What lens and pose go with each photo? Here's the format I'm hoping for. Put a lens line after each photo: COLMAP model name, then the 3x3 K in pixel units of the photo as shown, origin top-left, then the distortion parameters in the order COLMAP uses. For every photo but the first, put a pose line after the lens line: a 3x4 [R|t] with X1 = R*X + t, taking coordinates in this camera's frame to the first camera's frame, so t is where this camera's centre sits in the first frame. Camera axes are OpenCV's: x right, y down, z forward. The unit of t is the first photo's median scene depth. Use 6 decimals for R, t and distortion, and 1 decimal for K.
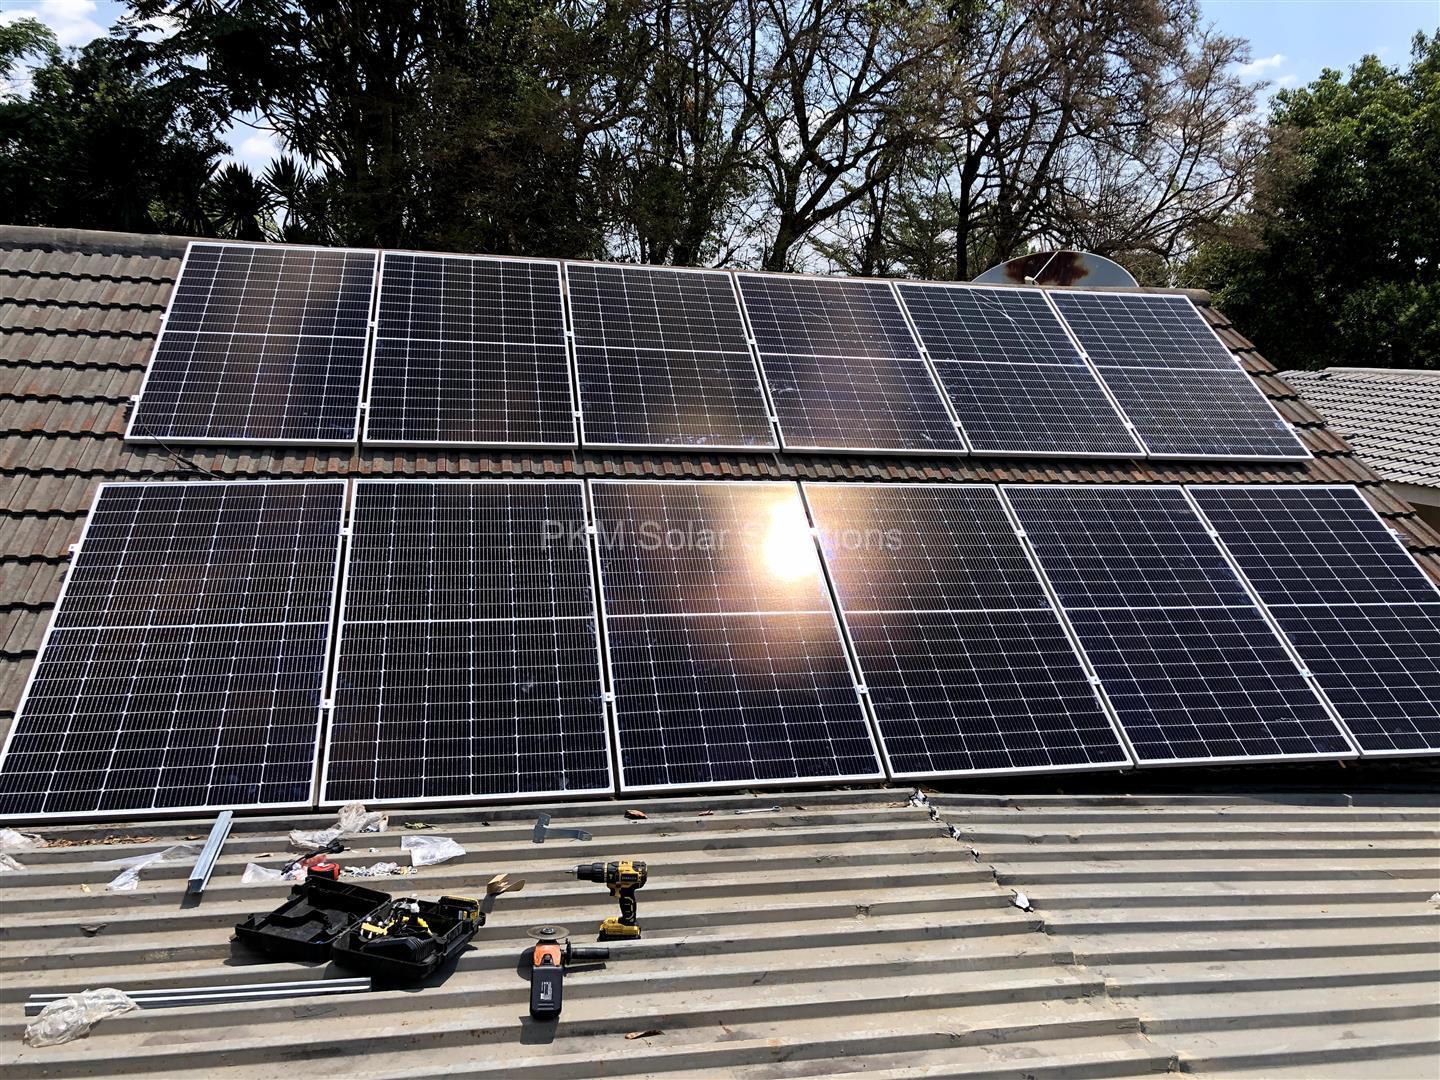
lens RADIAL K [[1179.5, 0, 721.9], [0, 1179.5, 524.7], [0, 0, 1]] dist [0.015176, 0.002462]
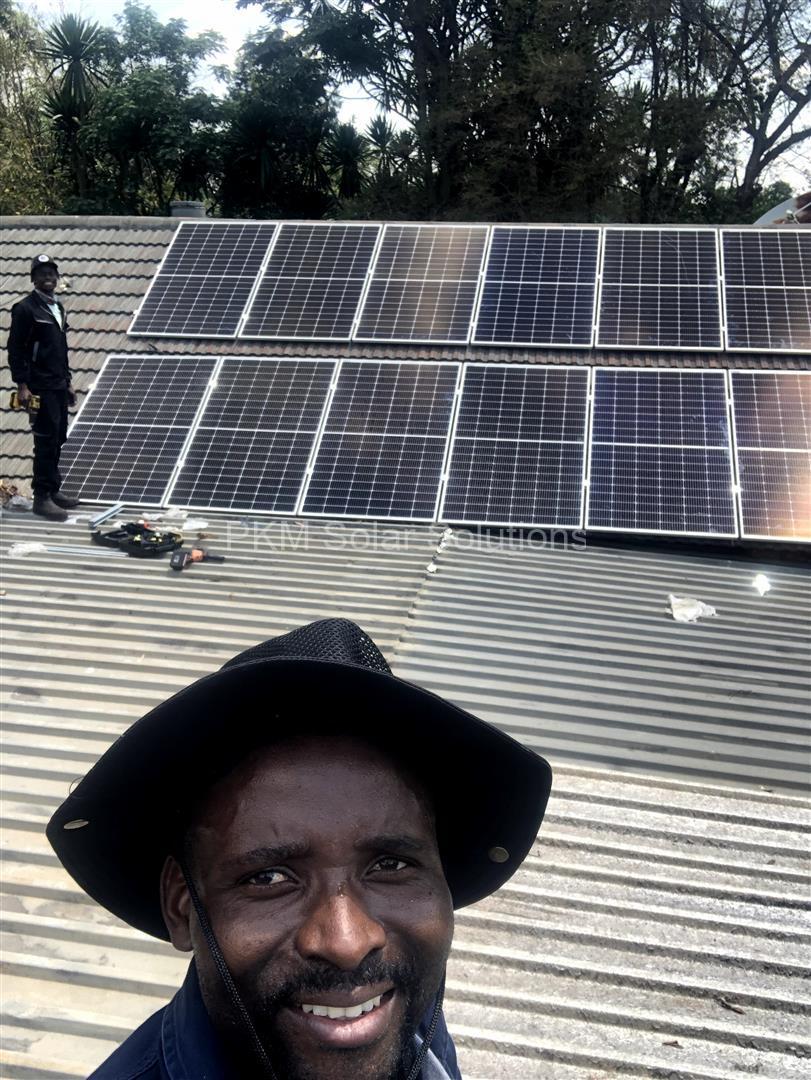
lens RADIAL K [[1008.5, 0, 401.7], [0, 1008.5, 544.3], [0, 0, 1]] dist [0.074267, -0.184062]
pose [[0.925145, 0.084399, -0.370113, 0.462457], [-0.035524, 0.989941, 0.136945, 0.021861], [0.377949, -0.113546, 0.918837, -0.337521]]
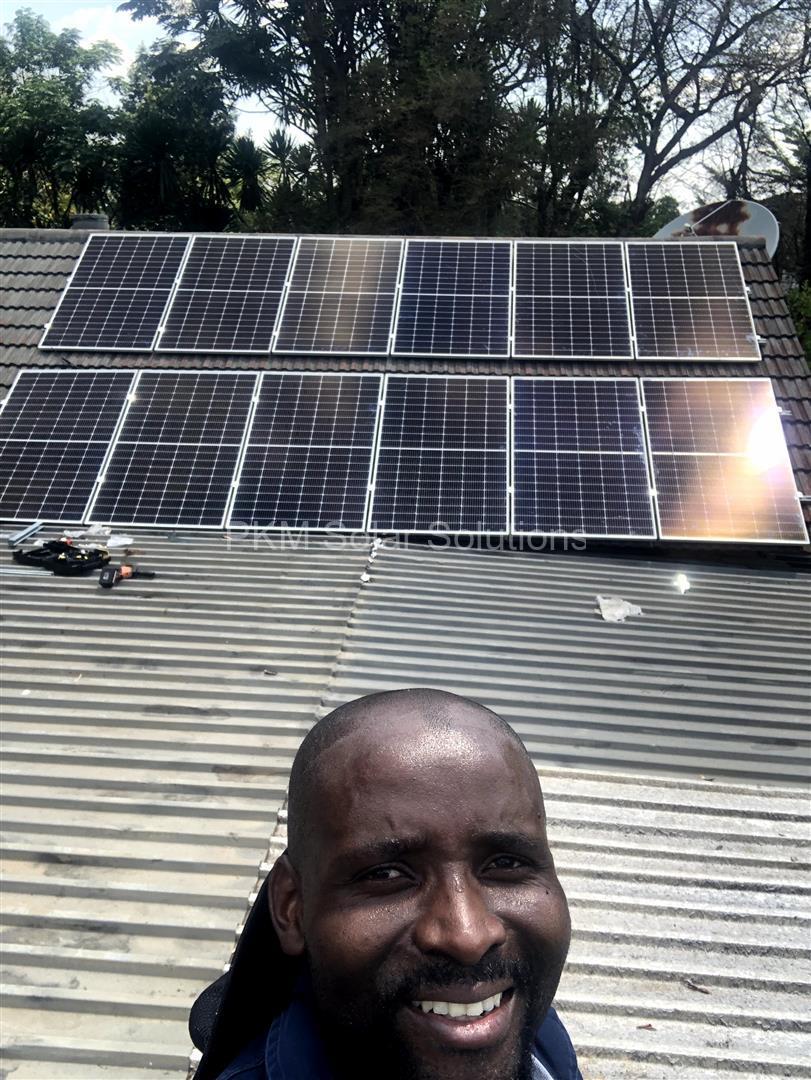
lens RADIAL K [[1008.0, 0, 405.5], [0, 1008.0, 540.0], [0, 0, 1]] dist [0.080867, -0.203223]
pose [[0.958527, 0.052880, -0.280053, 0.440996], [-0.020054, 0.992715, 0.118808, 0.023751], [0.284295, -0.108264, 0.952604, -0.352440]]
